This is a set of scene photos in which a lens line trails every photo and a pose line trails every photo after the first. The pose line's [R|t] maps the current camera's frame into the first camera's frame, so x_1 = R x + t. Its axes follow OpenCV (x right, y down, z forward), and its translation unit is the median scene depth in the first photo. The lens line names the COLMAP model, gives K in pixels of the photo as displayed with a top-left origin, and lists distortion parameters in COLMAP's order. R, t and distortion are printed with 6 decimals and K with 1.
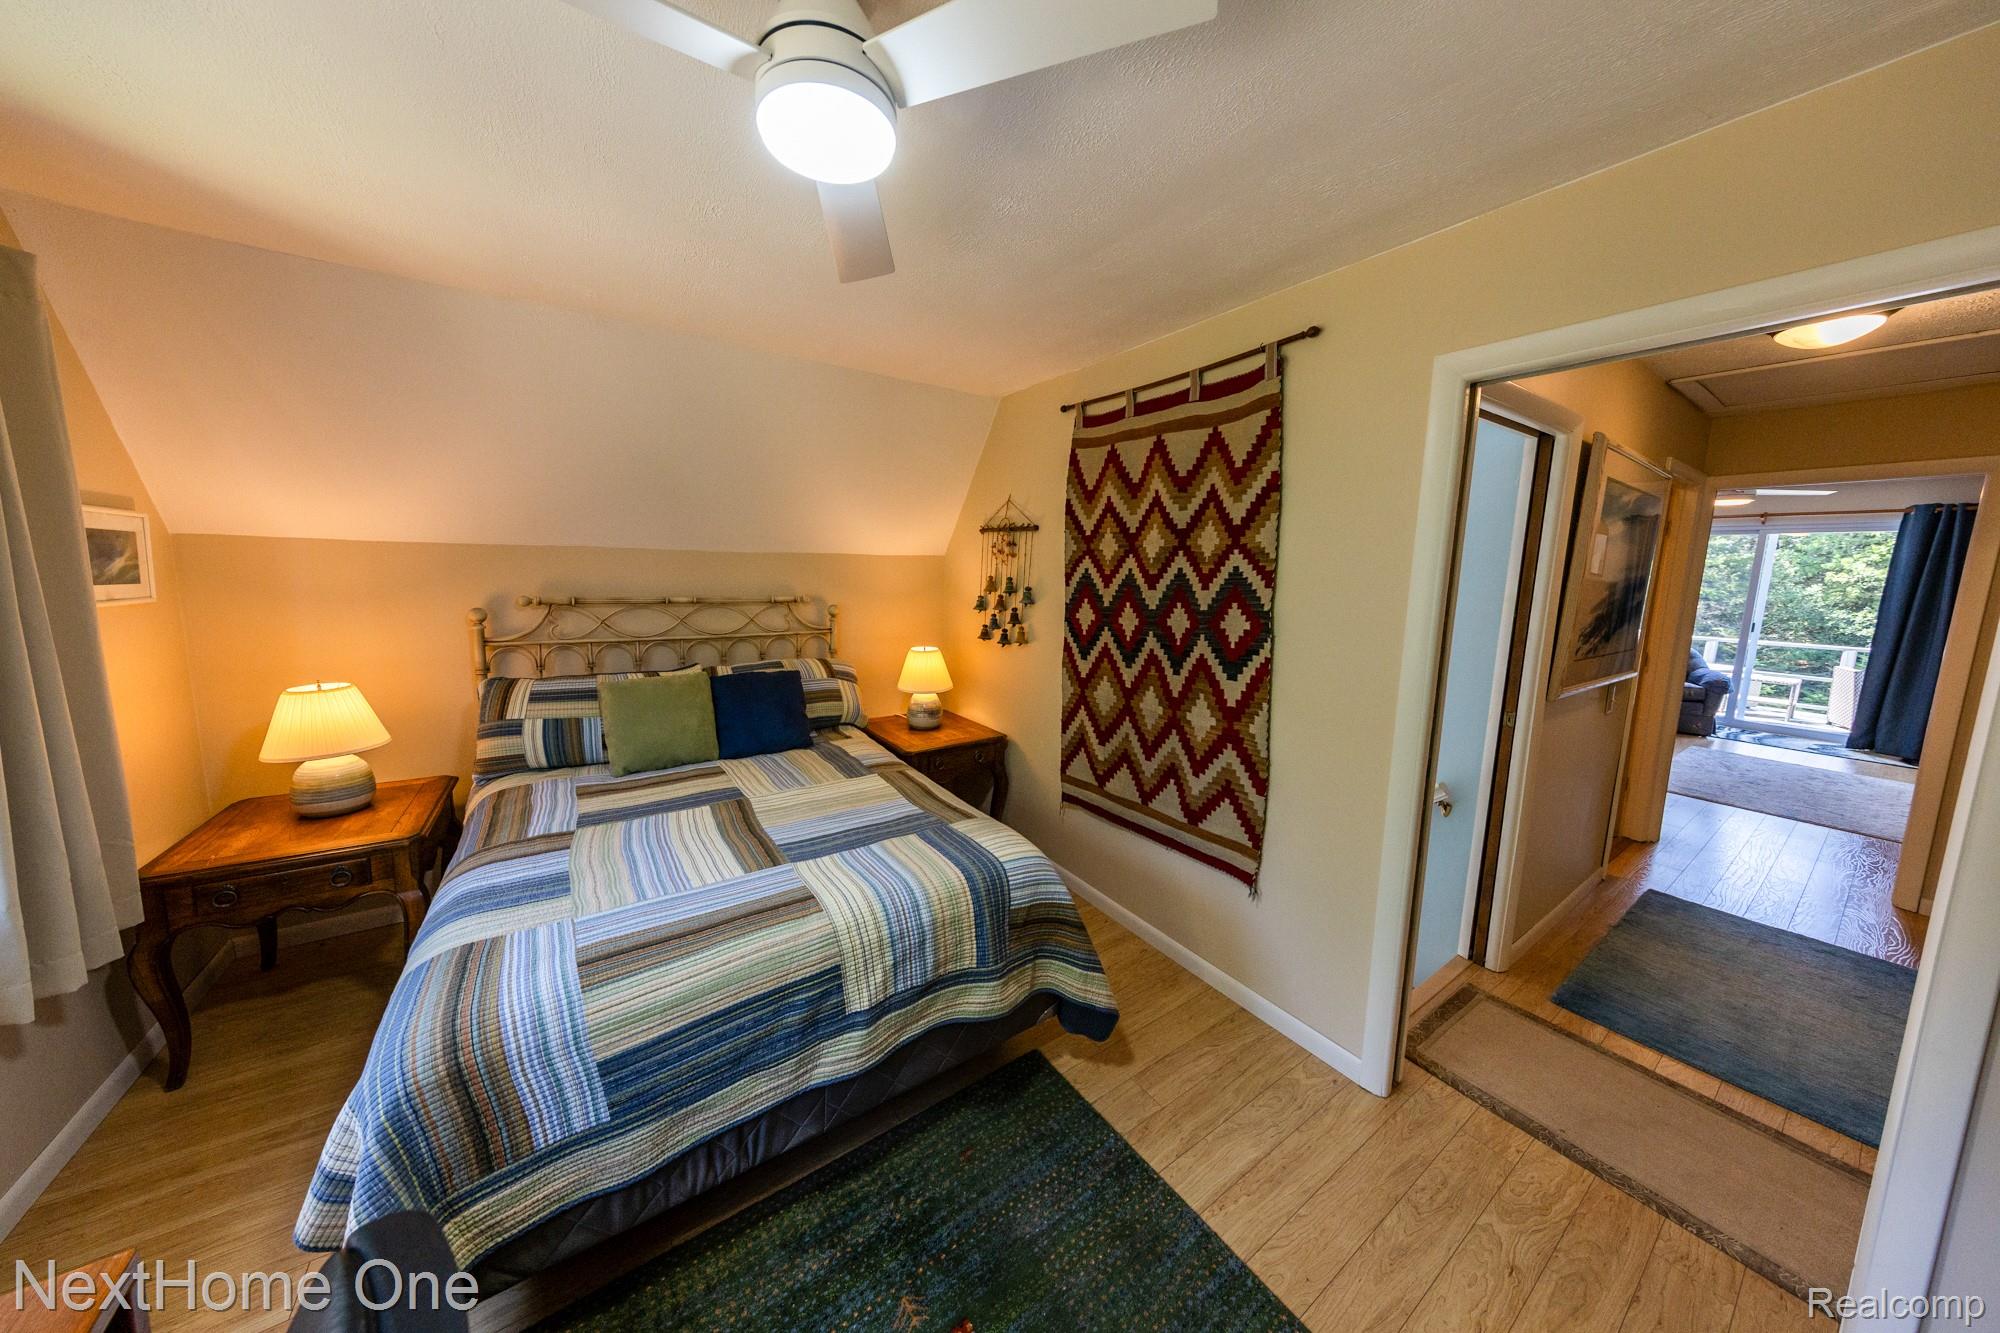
lens RADIAL K [[623.5, 0, 994.0], [0, 623.5, 658.5], [0, 0, 1]] dist [0.002310, -0.000151]
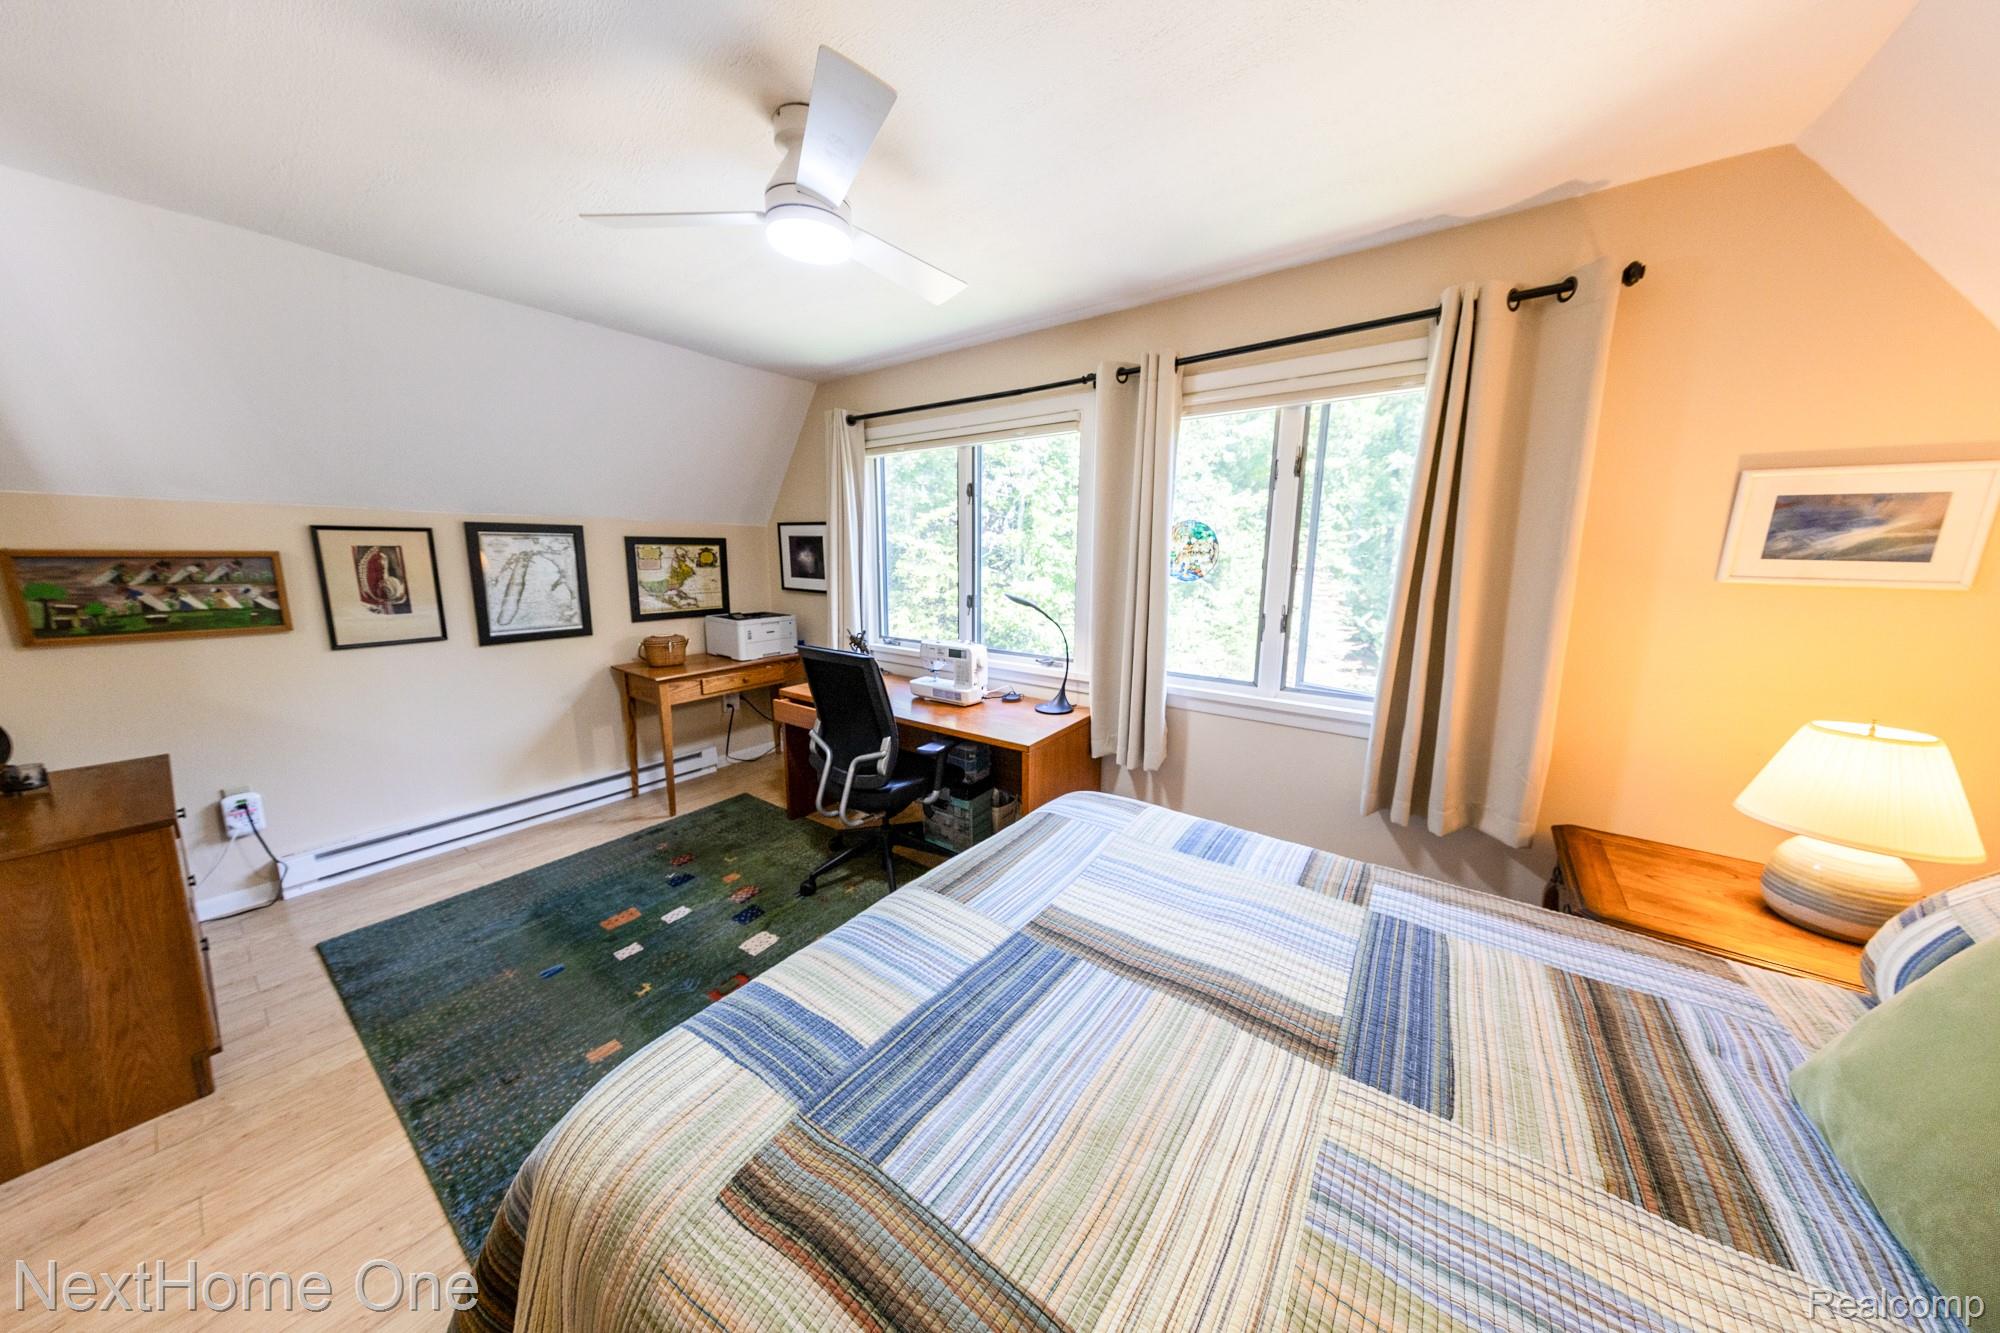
lens RADIAL K [[623.5, 0, 1002.7], [0, 623.5, 660.2], [0, 0, 1]] dist [0.002310, -0.000151]
pose [[-0.940811, 0.034669, -0.337155, -0.070454], [-0.071733, 0.951853, 0.298043, -0.150175], [0.331255, 0.304587, -0.893027, 1.316254]]
